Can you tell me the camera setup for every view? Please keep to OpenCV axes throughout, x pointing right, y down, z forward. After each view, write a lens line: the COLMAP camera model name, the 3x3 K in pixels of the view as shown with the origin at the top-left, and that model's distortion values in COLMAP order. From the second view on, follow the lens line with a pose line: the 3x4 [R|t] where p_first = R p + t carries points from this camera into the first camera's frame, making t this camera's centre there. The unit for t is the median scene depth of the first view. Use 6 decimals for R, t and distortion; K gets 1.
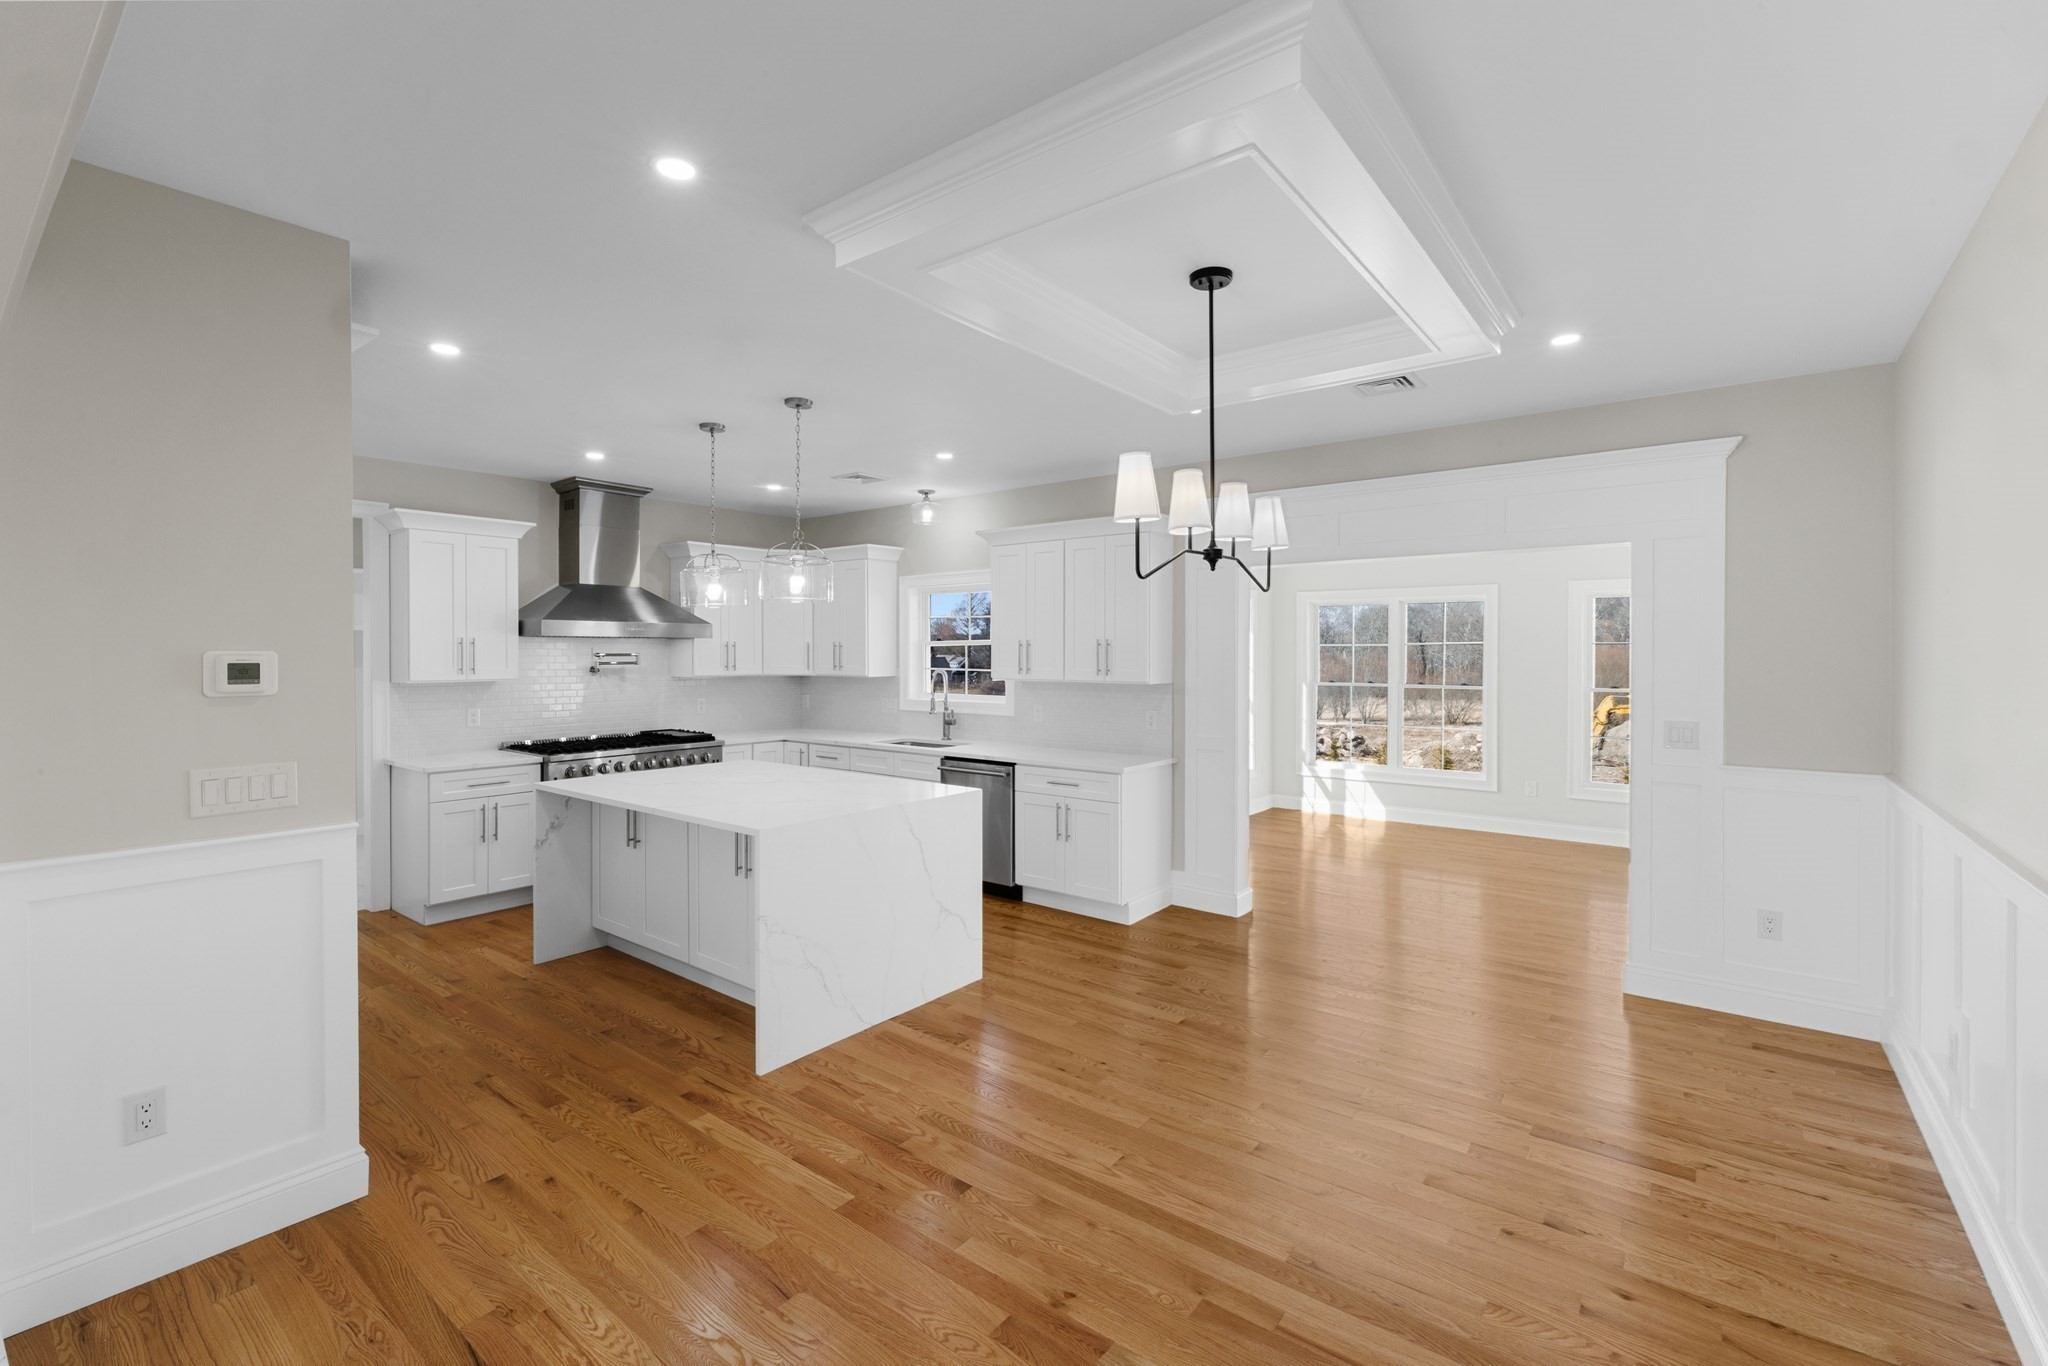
lens RADIAL K [[891.6, 0, 1011.6], [0, 891.6, 679.0], [0, 0, 1]] dist [0.001166, -0.000051]
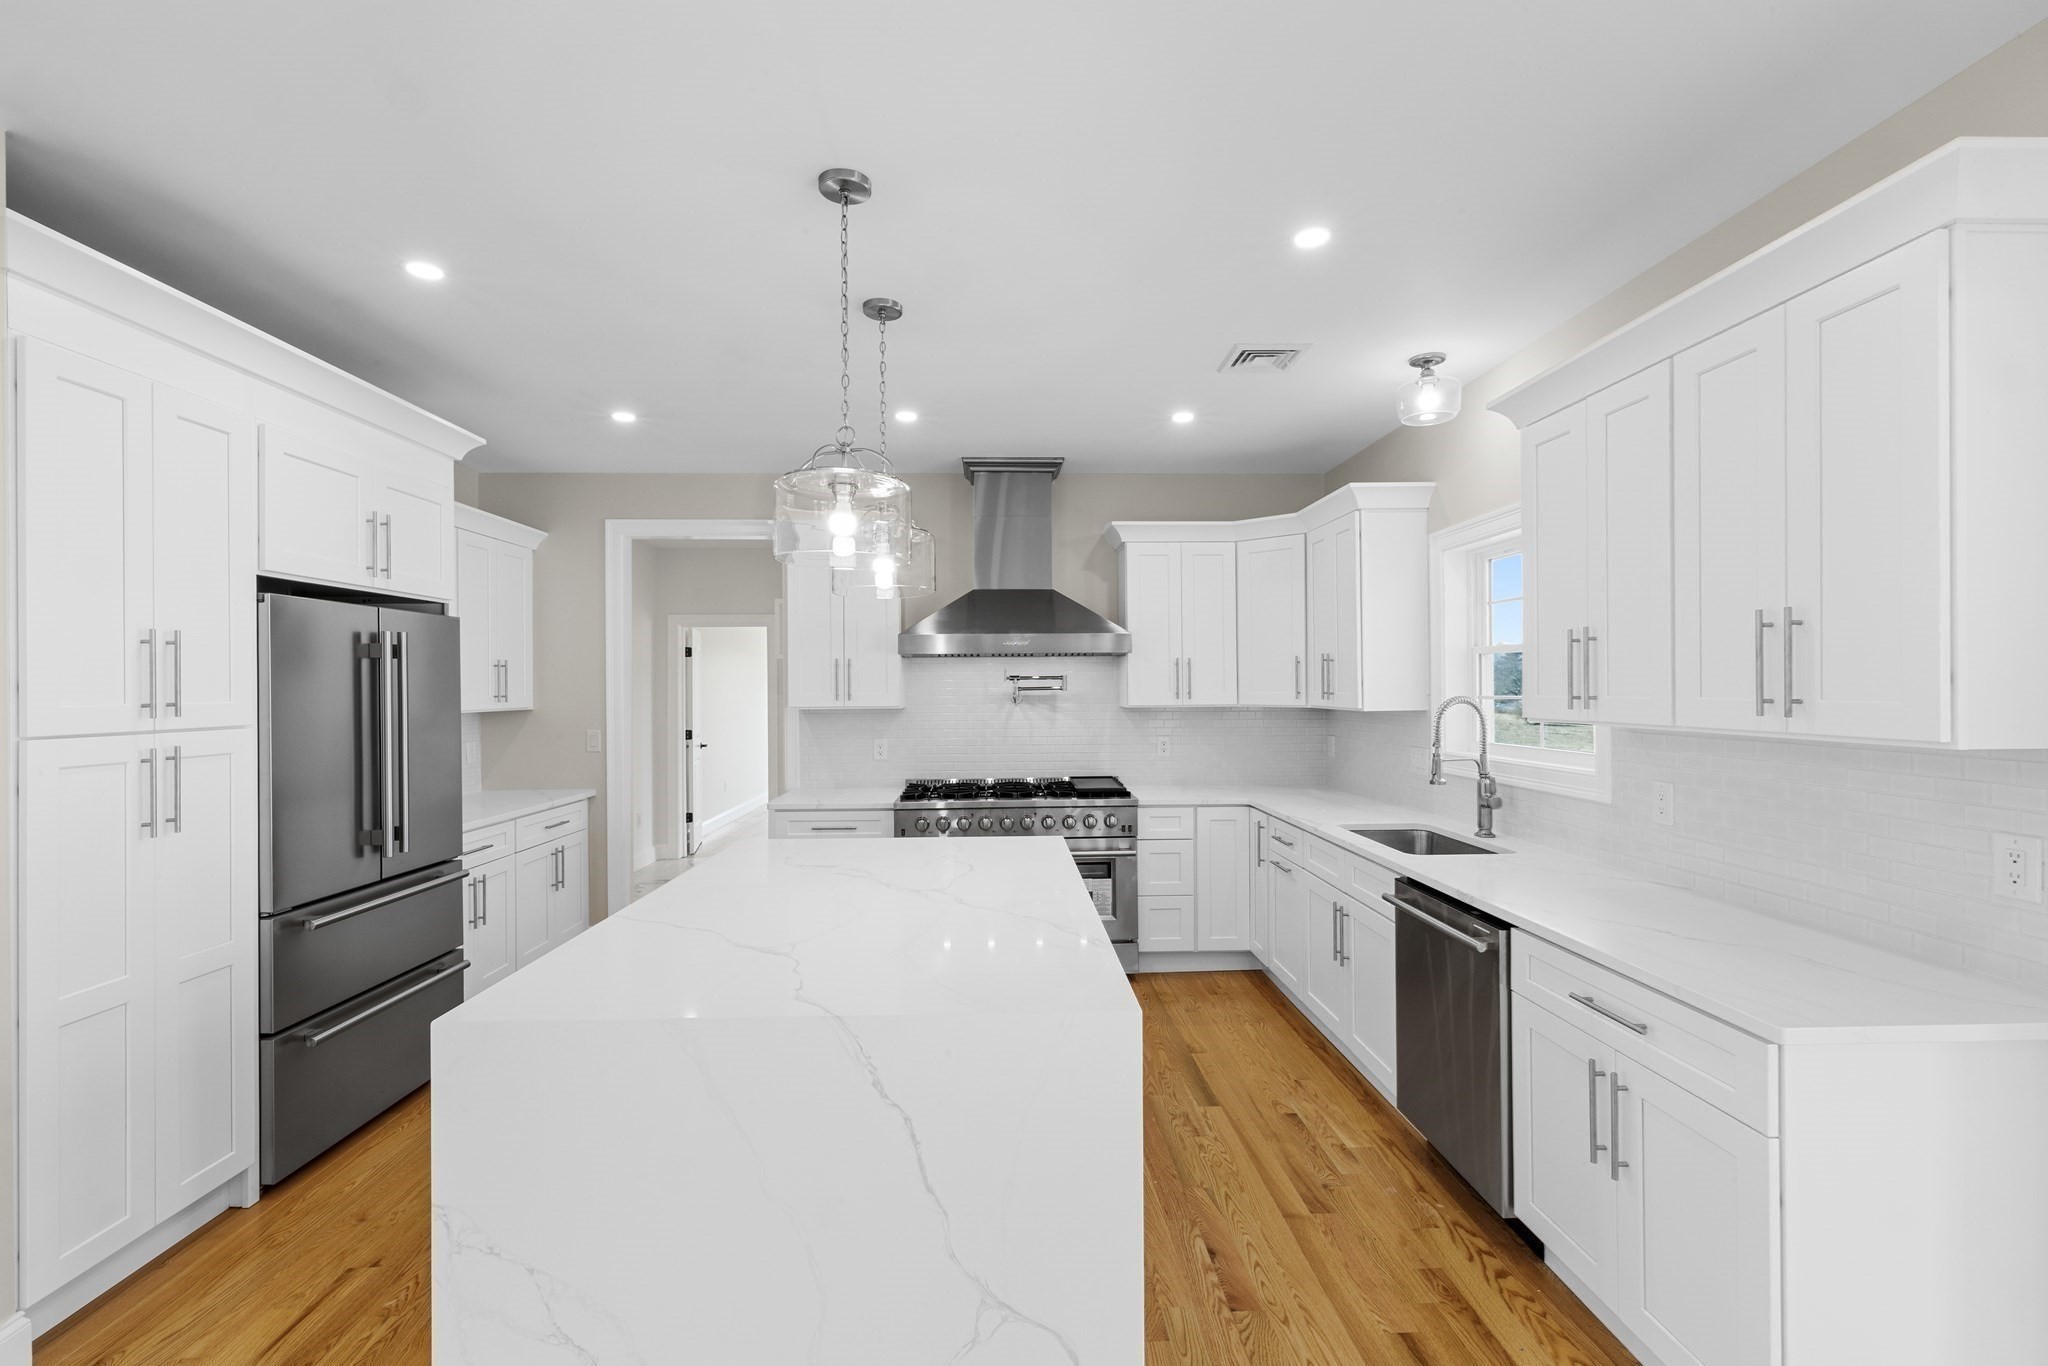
lens RADIAL K [[891.6, 0, 1028.9], [0, 891.6, 695.6], [0, 0, 1]] dist [0.001166, -0.000051]
pose [[0.653837, 0.003664, -0.756627, 0.157077], [-0.017857, 0.999784, -0.010589, -0.002734], [0.756425, 0.020434, 0.653761, 0.513975]]
